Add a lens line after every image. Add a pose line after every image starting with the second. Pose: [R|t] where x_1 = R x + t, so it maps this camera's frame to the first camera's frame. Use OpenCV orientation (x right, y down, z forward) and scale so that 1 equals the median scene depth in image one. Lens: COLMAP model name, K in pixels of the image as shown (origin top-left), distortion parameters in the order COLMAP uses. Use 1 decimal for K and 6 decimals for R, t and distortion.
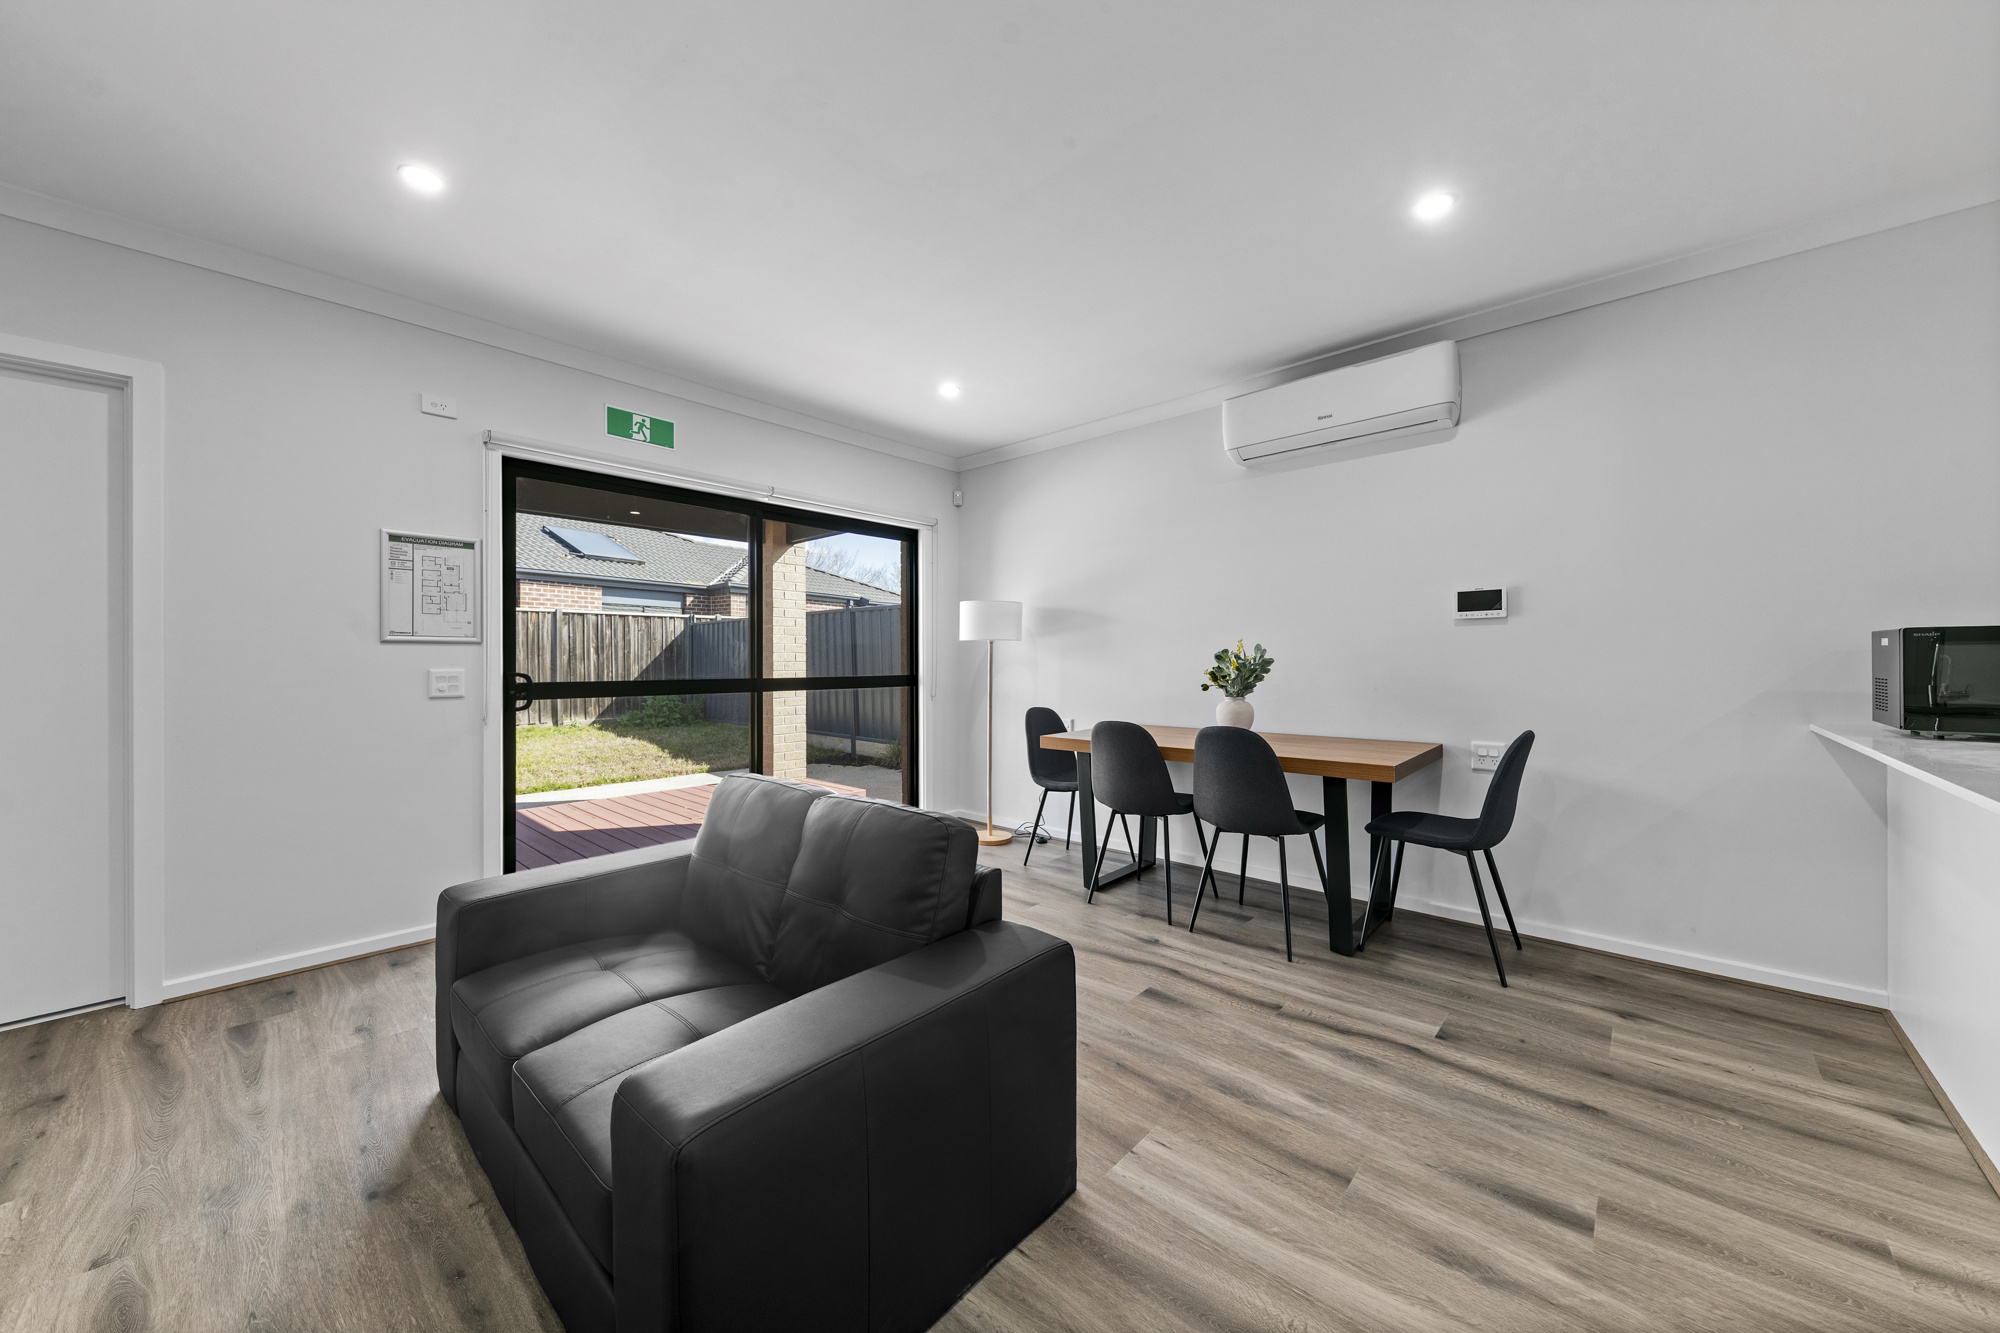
lens RADIAL K [[708.0, 0, 994.2], [0, 708.0, 660.6], [0, 0, 1]] dist [0.006569, -0.000180]
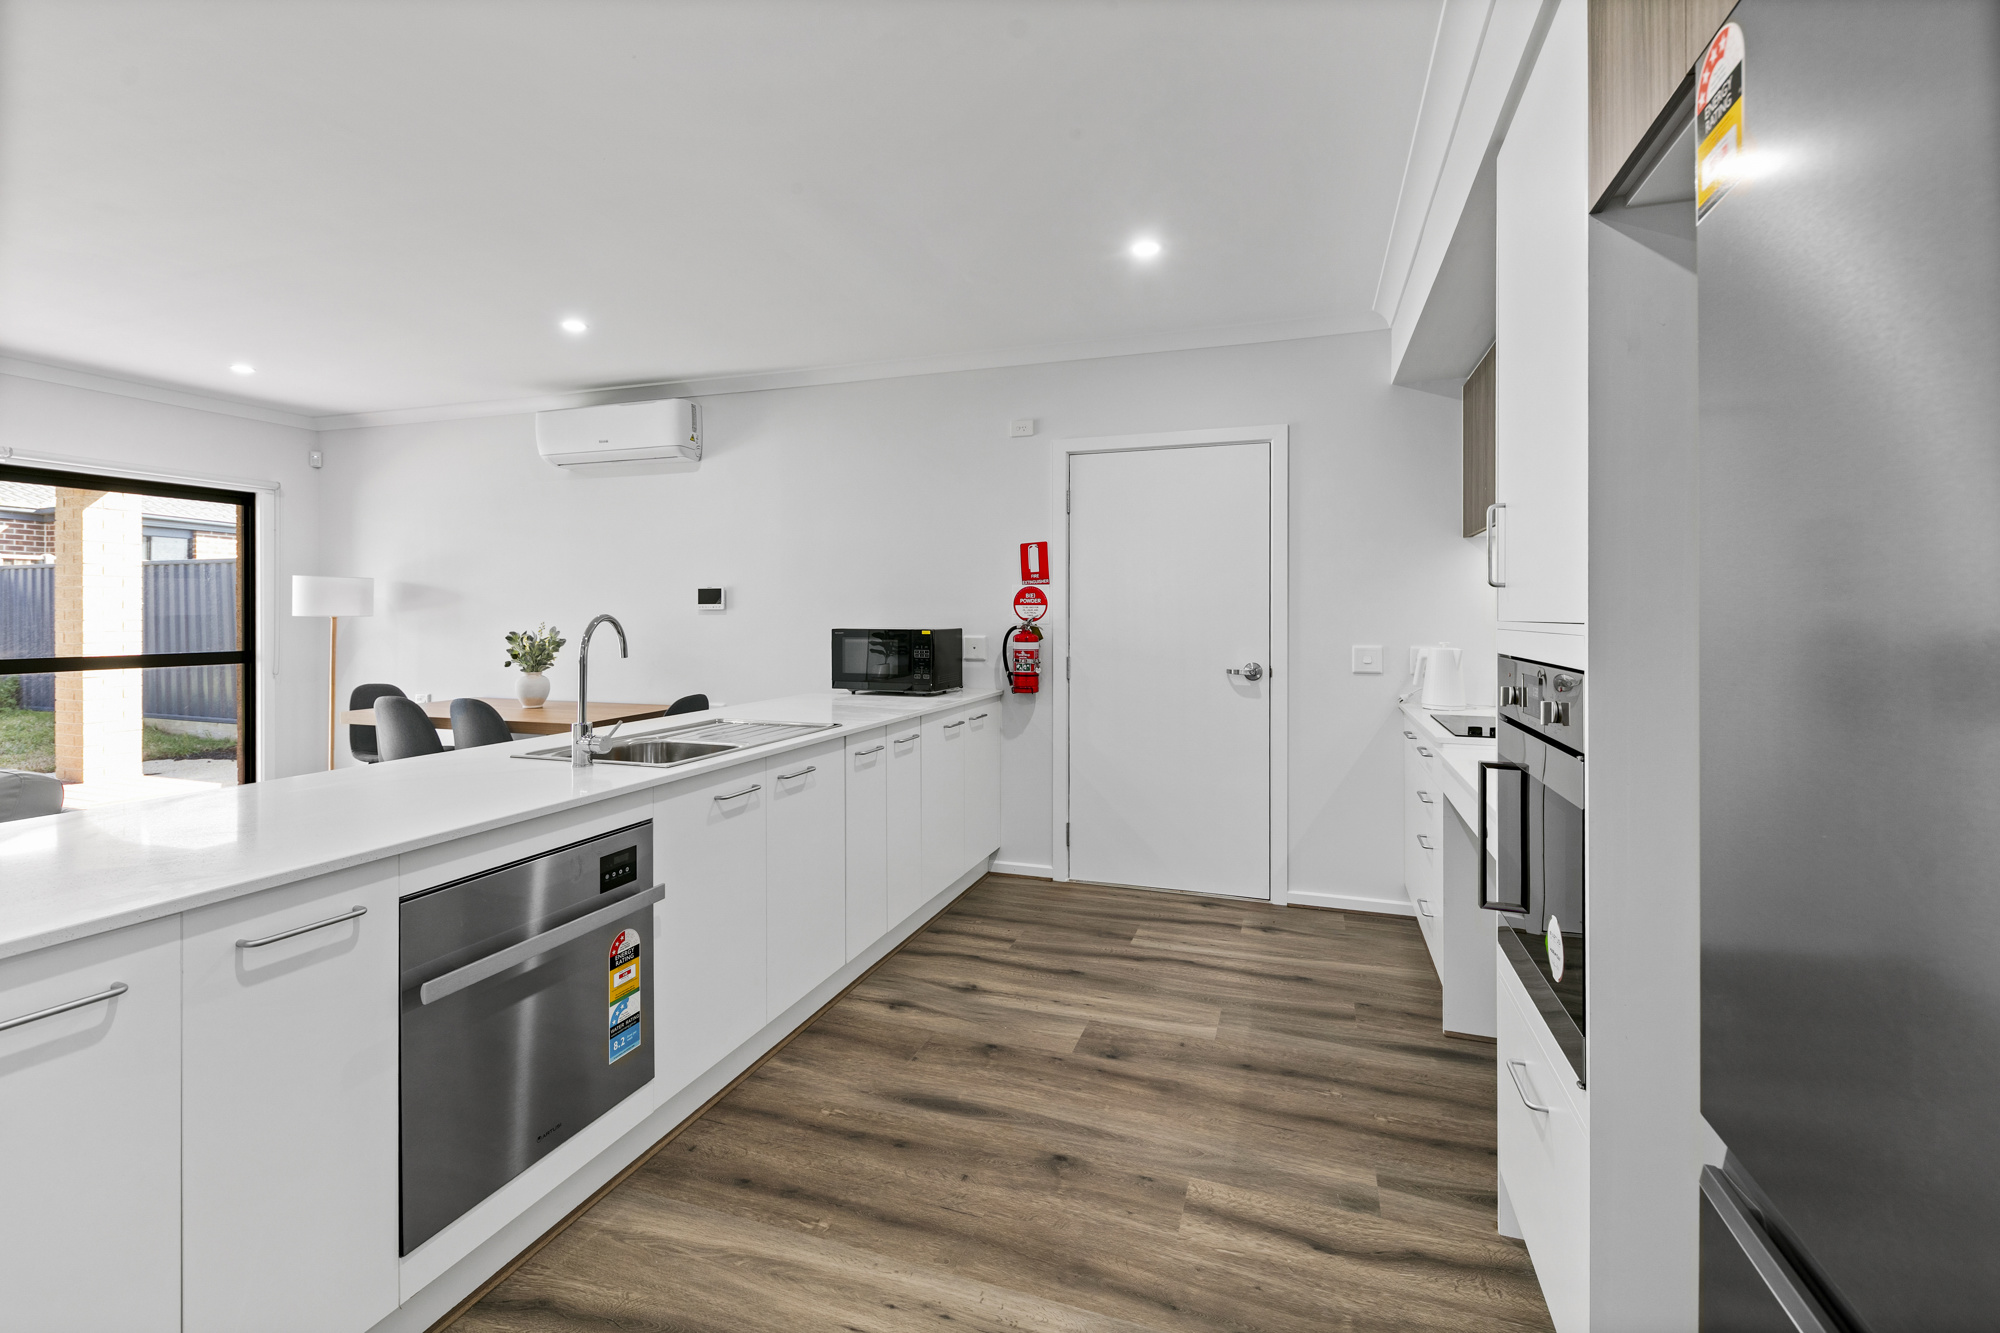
lens RADIAL K [[877.9, 0, 999.1], [0, 877.9, 618.6], [0, 0, 1]] dist [0.020747, -0.011141]
pose [[0.918094, 0.003058, 0.396351, 0.471797], [-0.005430, 0.999973, 0.004861, -0.048025], [-0.396325, -0.006615, 0.918086, -0.636524]]
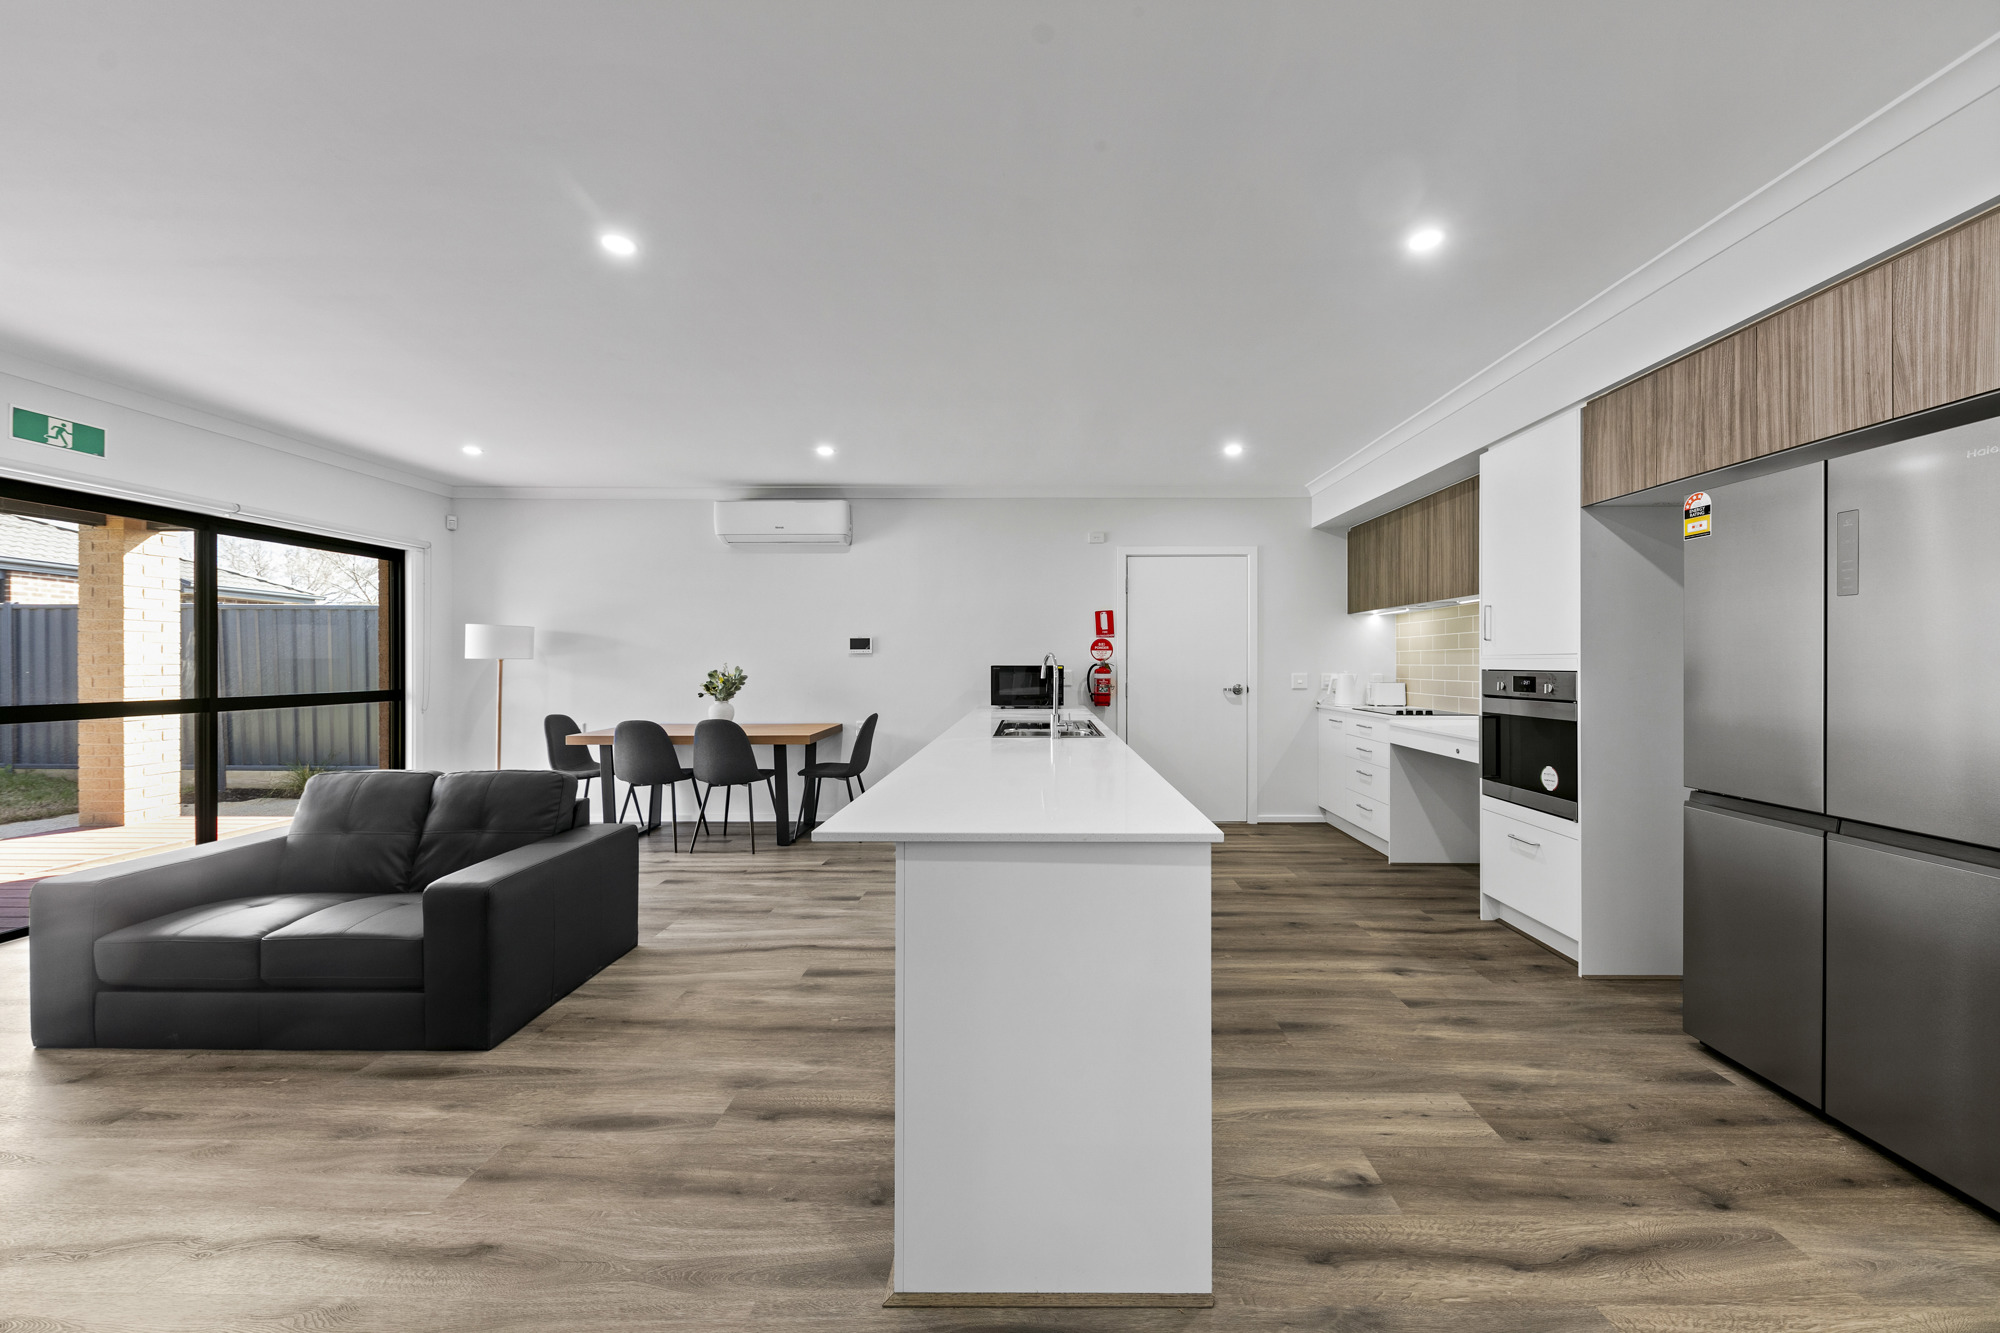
lens RADIAL K [[710.8, 0, 1035.4], [0, 710.8, 661.9], [0, 0, 1]] dist [0.013918, -0.005499]
pose [[0.738472, 0.003774, 0.674273, -0.194377], [-0.003033, 0.999993, -0.002276, -0.030997], [-0.674277, -0.000364, 0.738479, -0.583192]]
